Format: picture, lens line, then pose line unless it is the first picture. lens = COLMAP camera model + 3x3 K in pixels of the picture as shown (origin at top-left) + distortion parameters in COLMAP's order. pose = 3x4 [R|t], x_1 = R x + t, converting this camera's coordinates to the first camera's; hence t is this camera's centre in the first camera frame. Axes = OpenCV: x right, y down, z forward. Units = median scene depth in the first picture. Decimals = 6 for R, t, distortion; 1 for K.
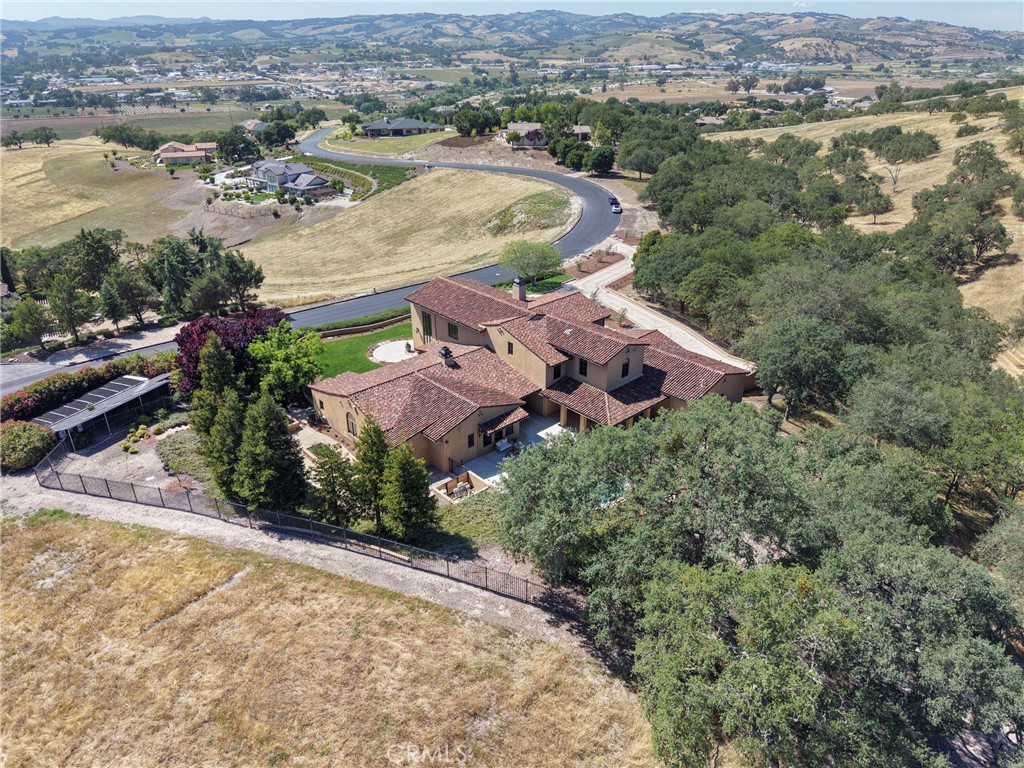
lens RADIAL K [[688.7, 0, 511.3], [0, 688.7, 381.8], [0, 0, 1]] dist [0.011596, -0.014670]
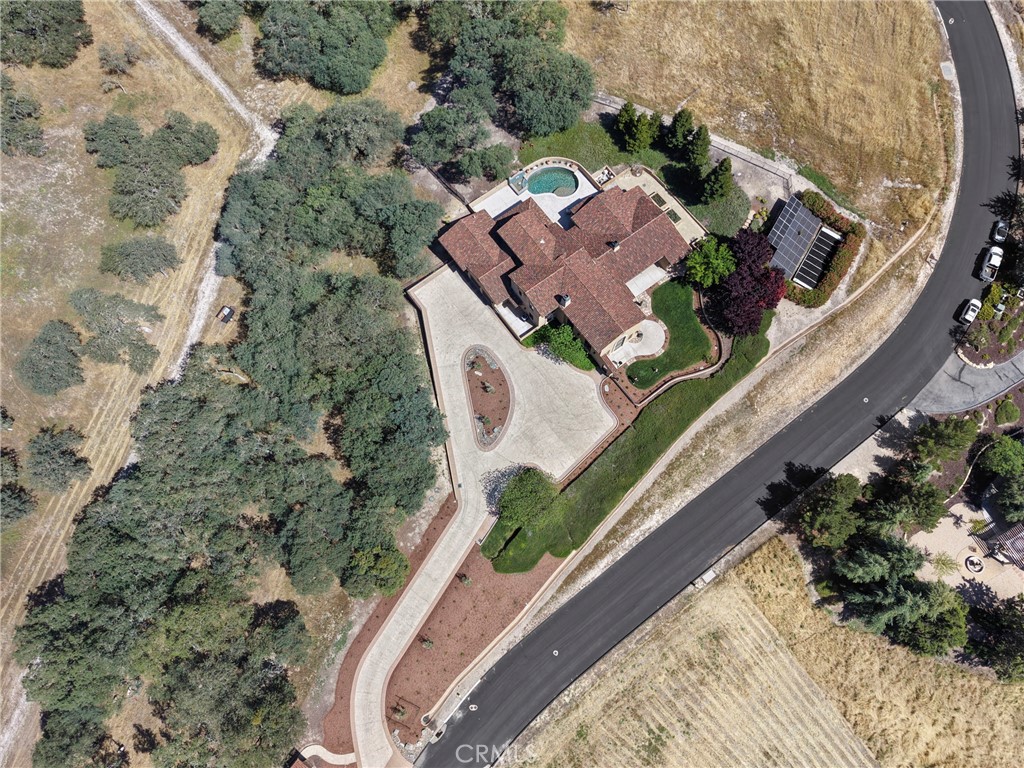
lens RADIAL K [[688.7, 0, 514.2], [0, 688.7, 382.2], [0, 0, 1]] dist [0.011596, -0.014670]
pose [[-0.994233, -0.095455, 0.048875, 0.010641], [0.063077, -0.151944, 0.986374, -0.510098], [-0.086728, 0.983769, 0.157089, 0.309095]]
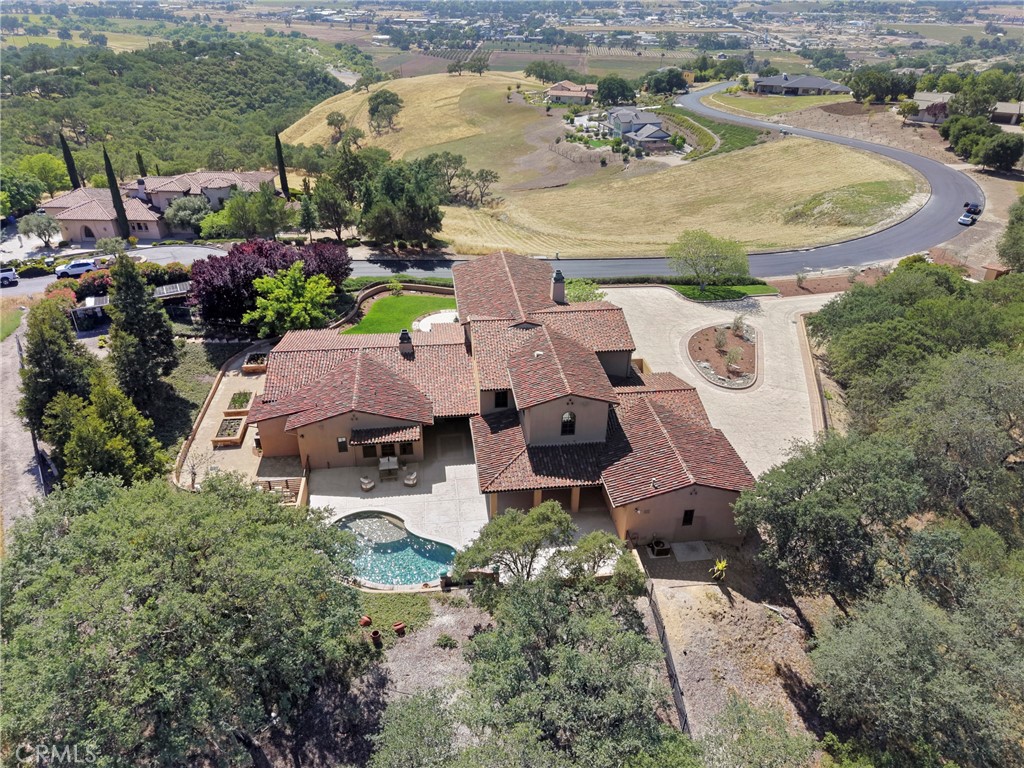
lens RADIAL K [[688.7, 0, 506.6], [0, 688.7, 380.9], [0, 0, 1]] dist [0.011596, -0.014670]
pose [[0.813097, 0.301510, -0.497961, 0.126344], [-0.271754, 0.953084, 0.133346, -0.039310], [0.514804, 0.026899, 0.856886, 0.095775]]
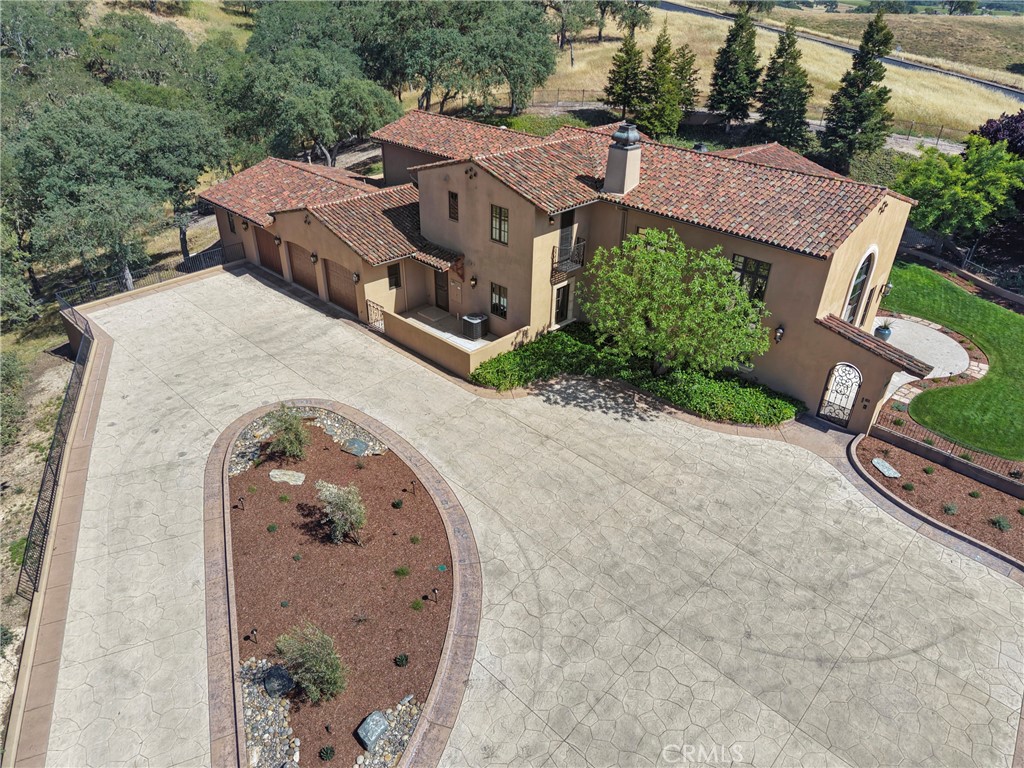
lens RADIAL K [[688.7, 0, 512.3], [0, 688.7, 383.6], [0, 0, 1]] dist [0.011596, -0.014670]
pose [[-0.998107, 0.031816, -0.052636, 0.031854], [-0.027331, 0.537228, 0.842994, -0.127414], [0.055098, 0.842837, -0.535341, 0.425753]]
